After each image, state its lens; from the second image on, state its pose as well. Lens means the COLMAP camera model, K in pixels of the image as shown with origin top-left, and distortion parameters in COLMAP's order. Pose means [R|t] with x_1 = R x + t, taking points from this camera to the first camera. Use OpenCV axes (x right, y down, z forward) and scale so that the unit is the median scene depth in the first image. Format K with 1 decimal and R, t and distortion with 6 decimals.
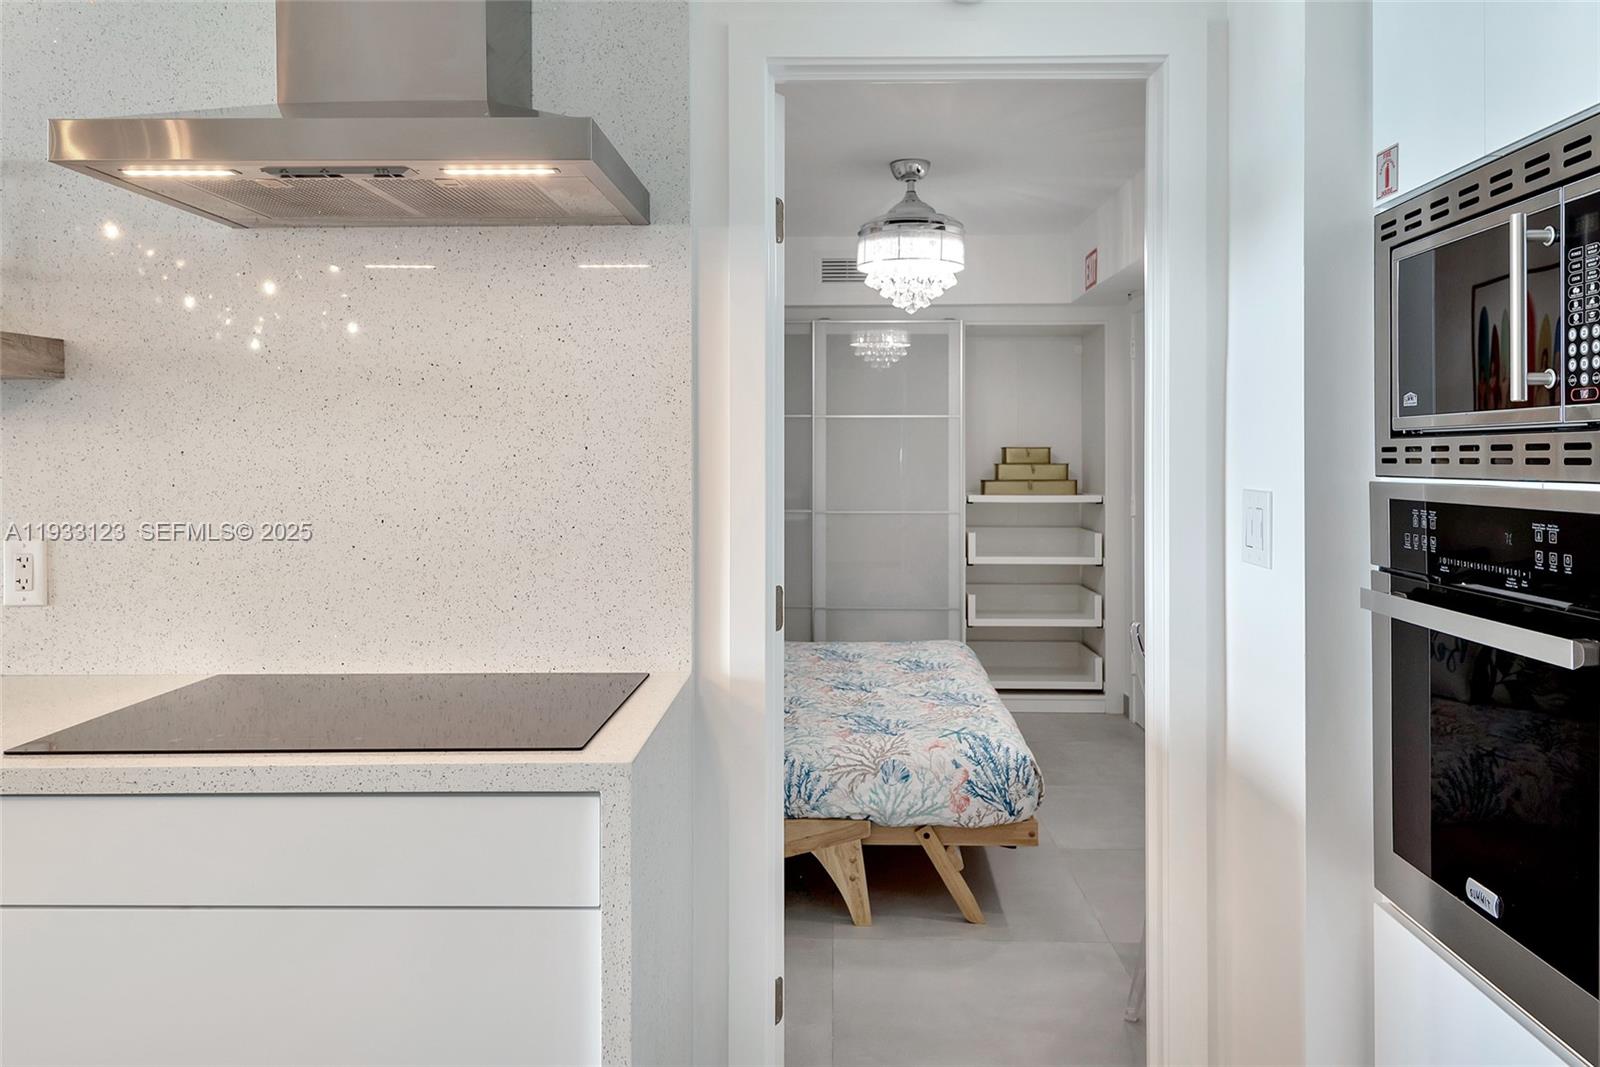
lens RADIAL K [[1195.2, 0, 800.4], [0, 1195.2, 451.6], [0, 0, 1]] dist [0.010041, 0.001275]
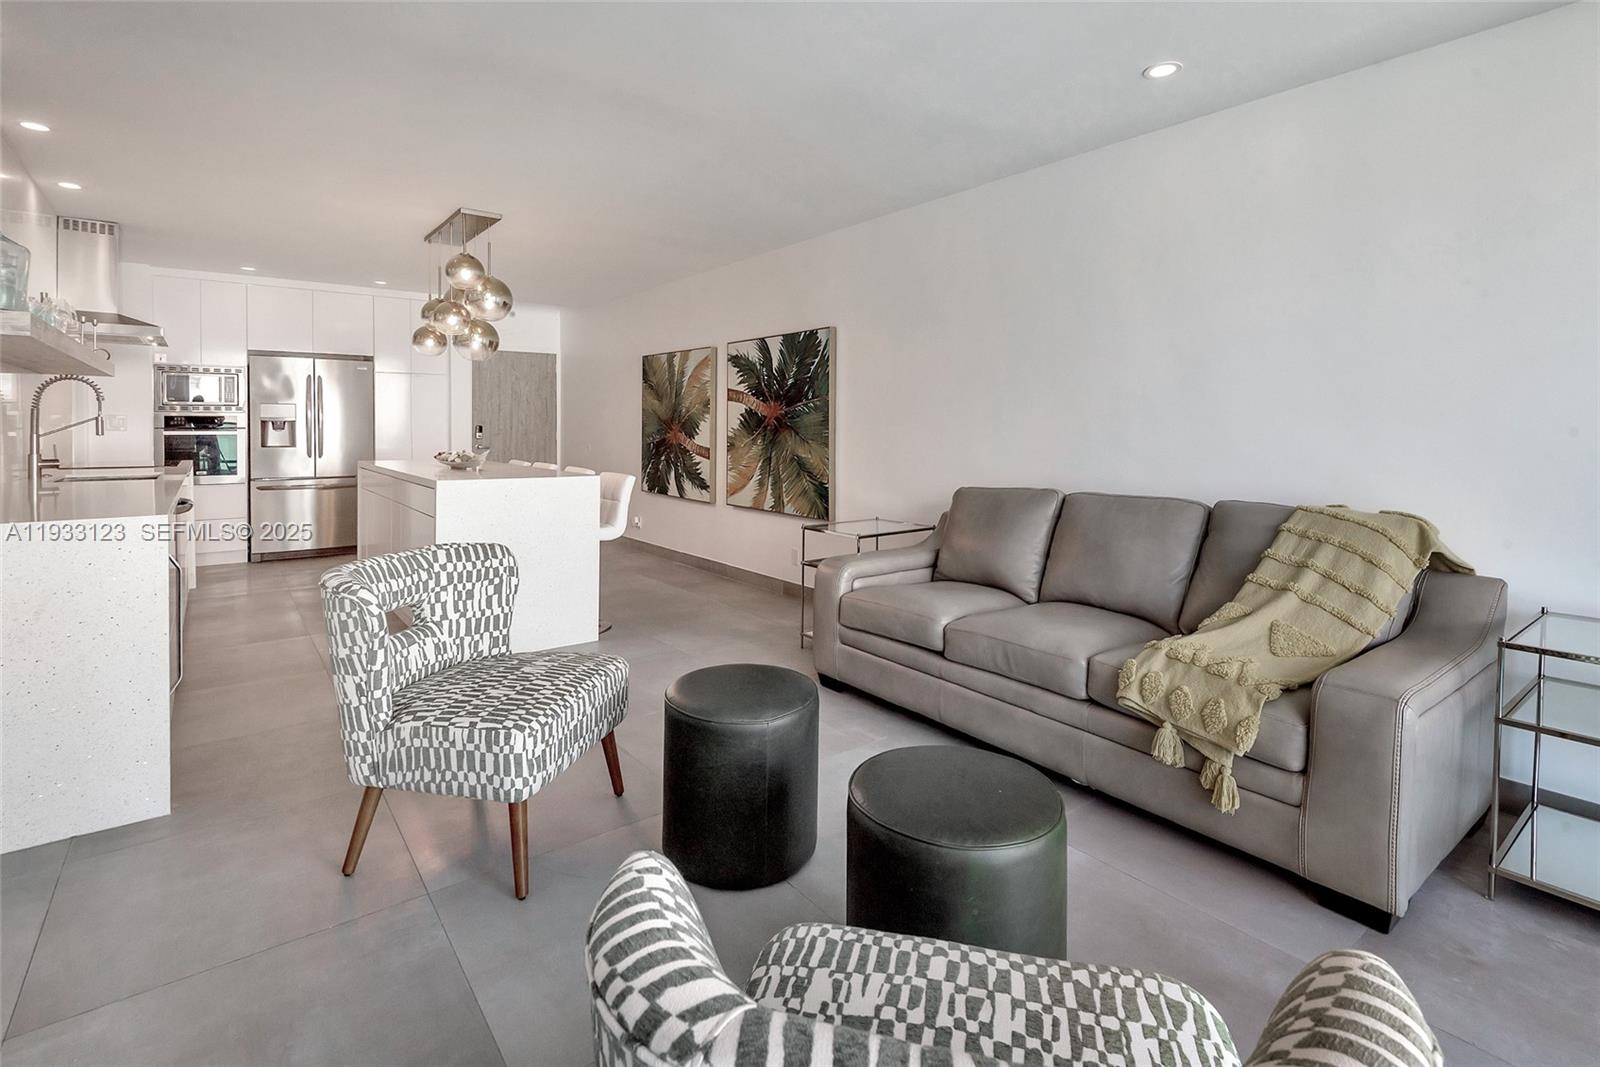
lens RADIAL K [[759.2, 0, 814.1], [0, 759.2, 438.1], [0, 0, 1]] dist [0.019424, -0.010902]
pose [[-0.630644, -0.011502, 0.775987, -4.232343], [-0.003411, 0.999922, 0.012049, 0.090374], [-0.776065, 0.004952, -0.630634, 0.871643]]
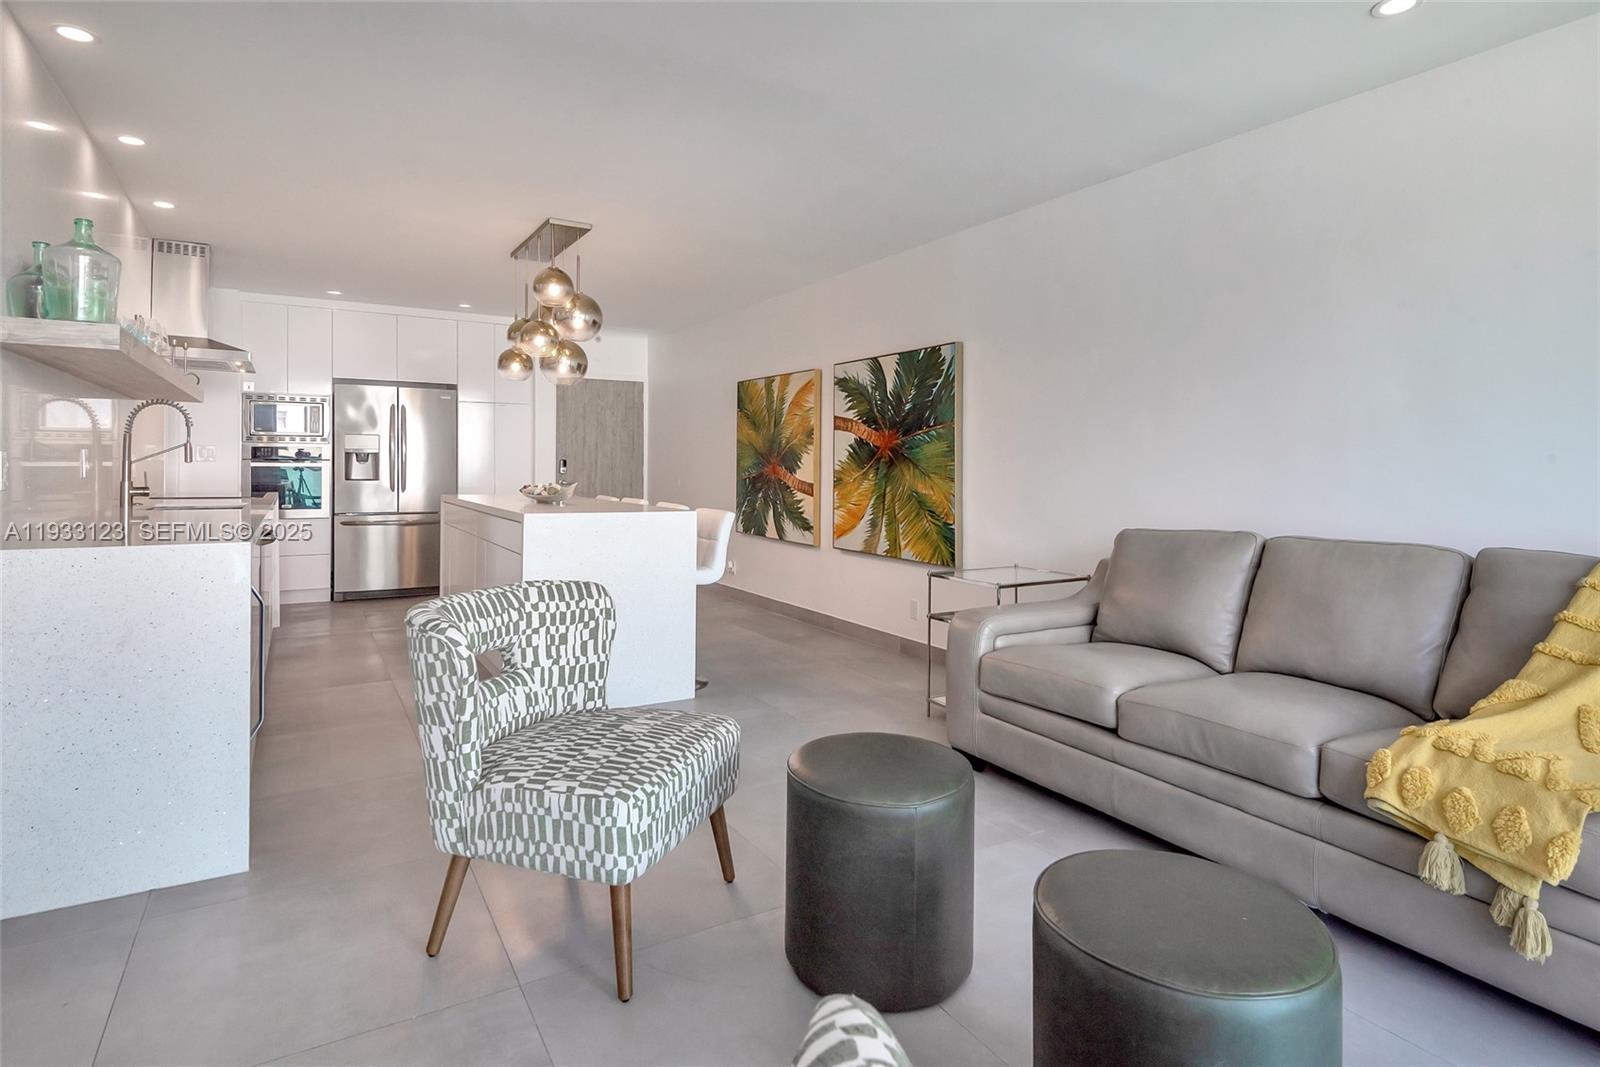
lens RADIAL K [[843.7, 0, 810.2], [0, 843.7, 470.2], [0, 0, 1]] dist [0.026996, -0.017249]
pose [[-0.529504, -0.005867, 0.848287, -4.119580], [-0.007693, 0.999968, 0.002114, 0.117911], [-0.848273, -0.005407, -0.529532, 0.867885]]
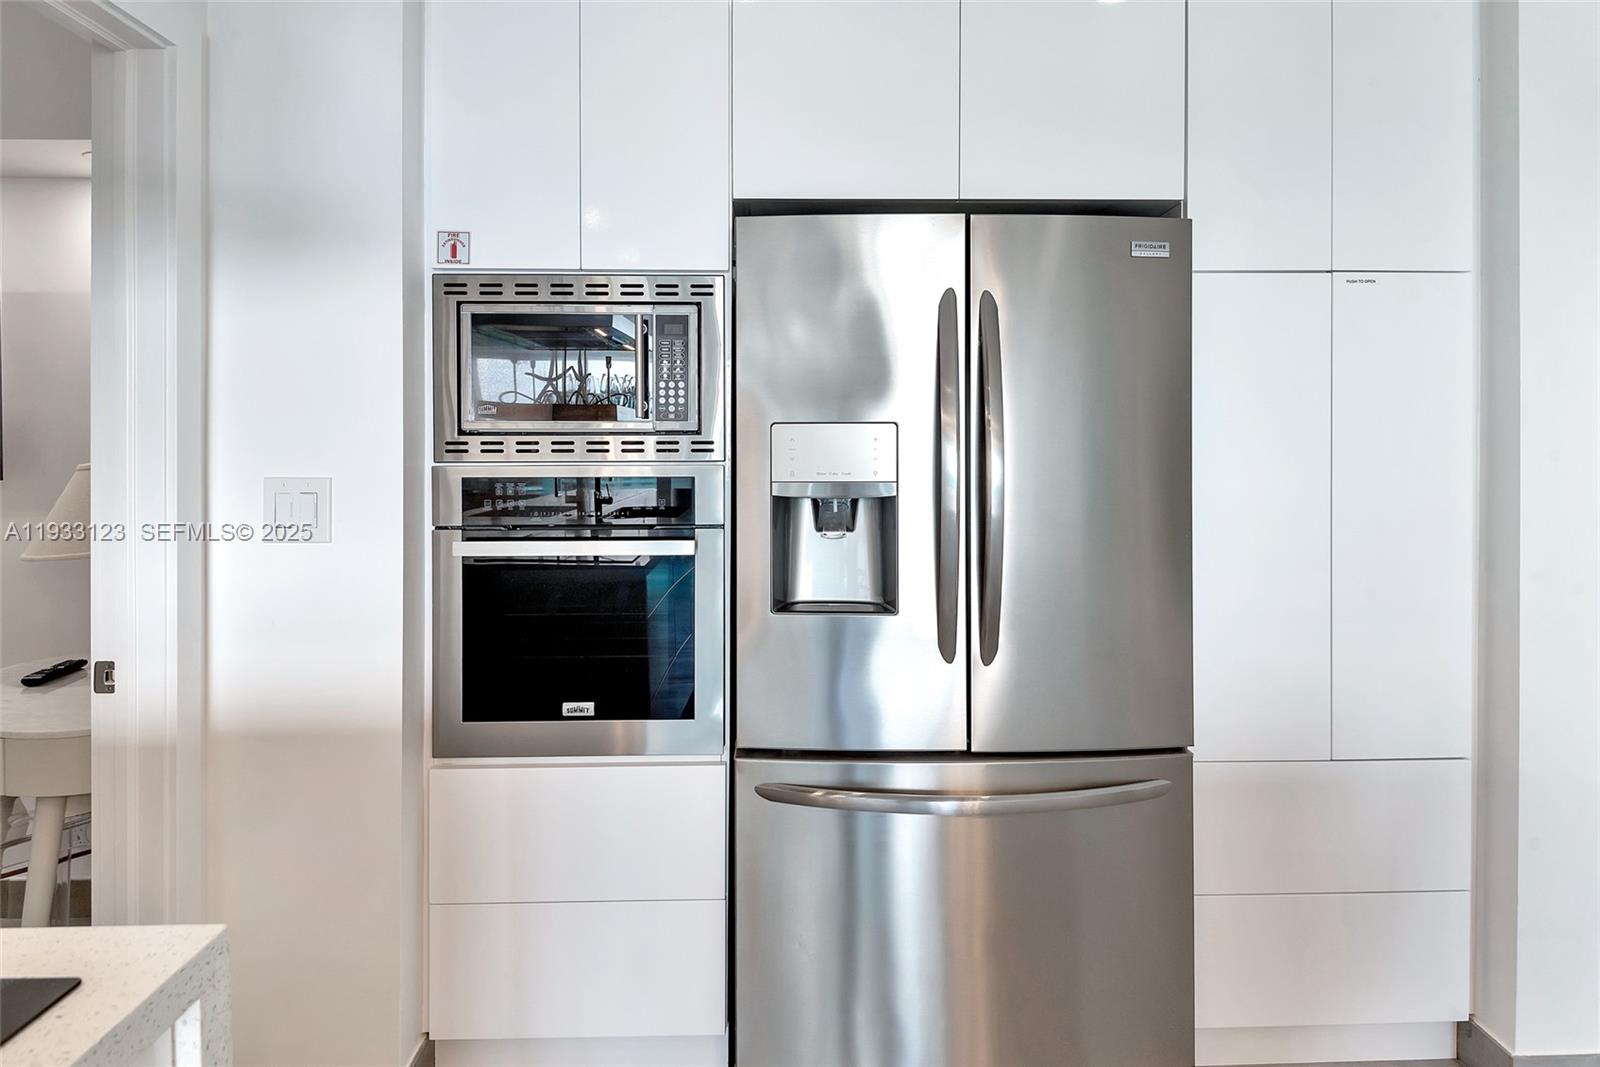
lens RADIAL K [[843.7, 0, 798.2], [0, 843.7, 447.9], [0, 0, 1]] dist [0.026996, -0.017249]
pose [[-0.035036, -0.003123, 0.999381, -0.532654], [0.000570, 0.999995, 0.003145, -0.000002], [-0.999386, 0.000680, -0.035034, 0.614475]]
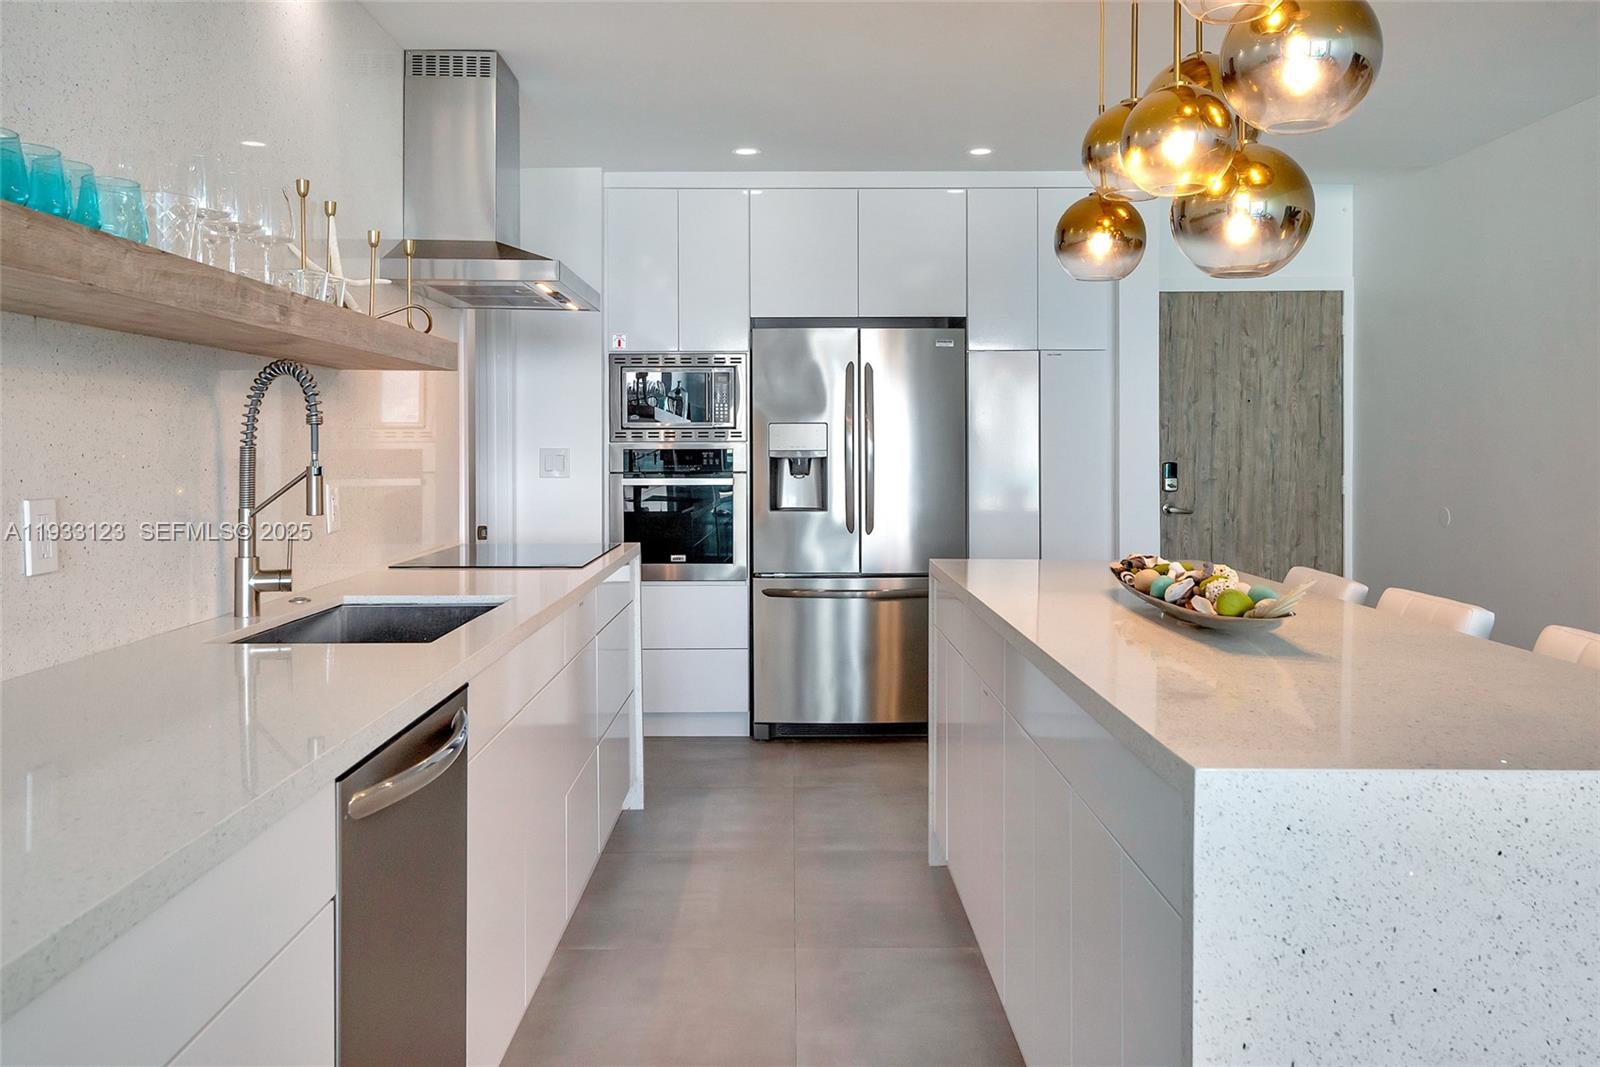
lens RADIAL K [[1264.2, 0, 814.4], [0, 1264.2, 453.7], [0, 0, 1]] dist [0.028230, -0.013007]
pose [[-0.036197, -0.000726, 0.999344, -2.699723], [0.002129, 0.999997, 0.000804, 0.047555], [-0.999342, 0.002156, -0.036195, 0.612836]]
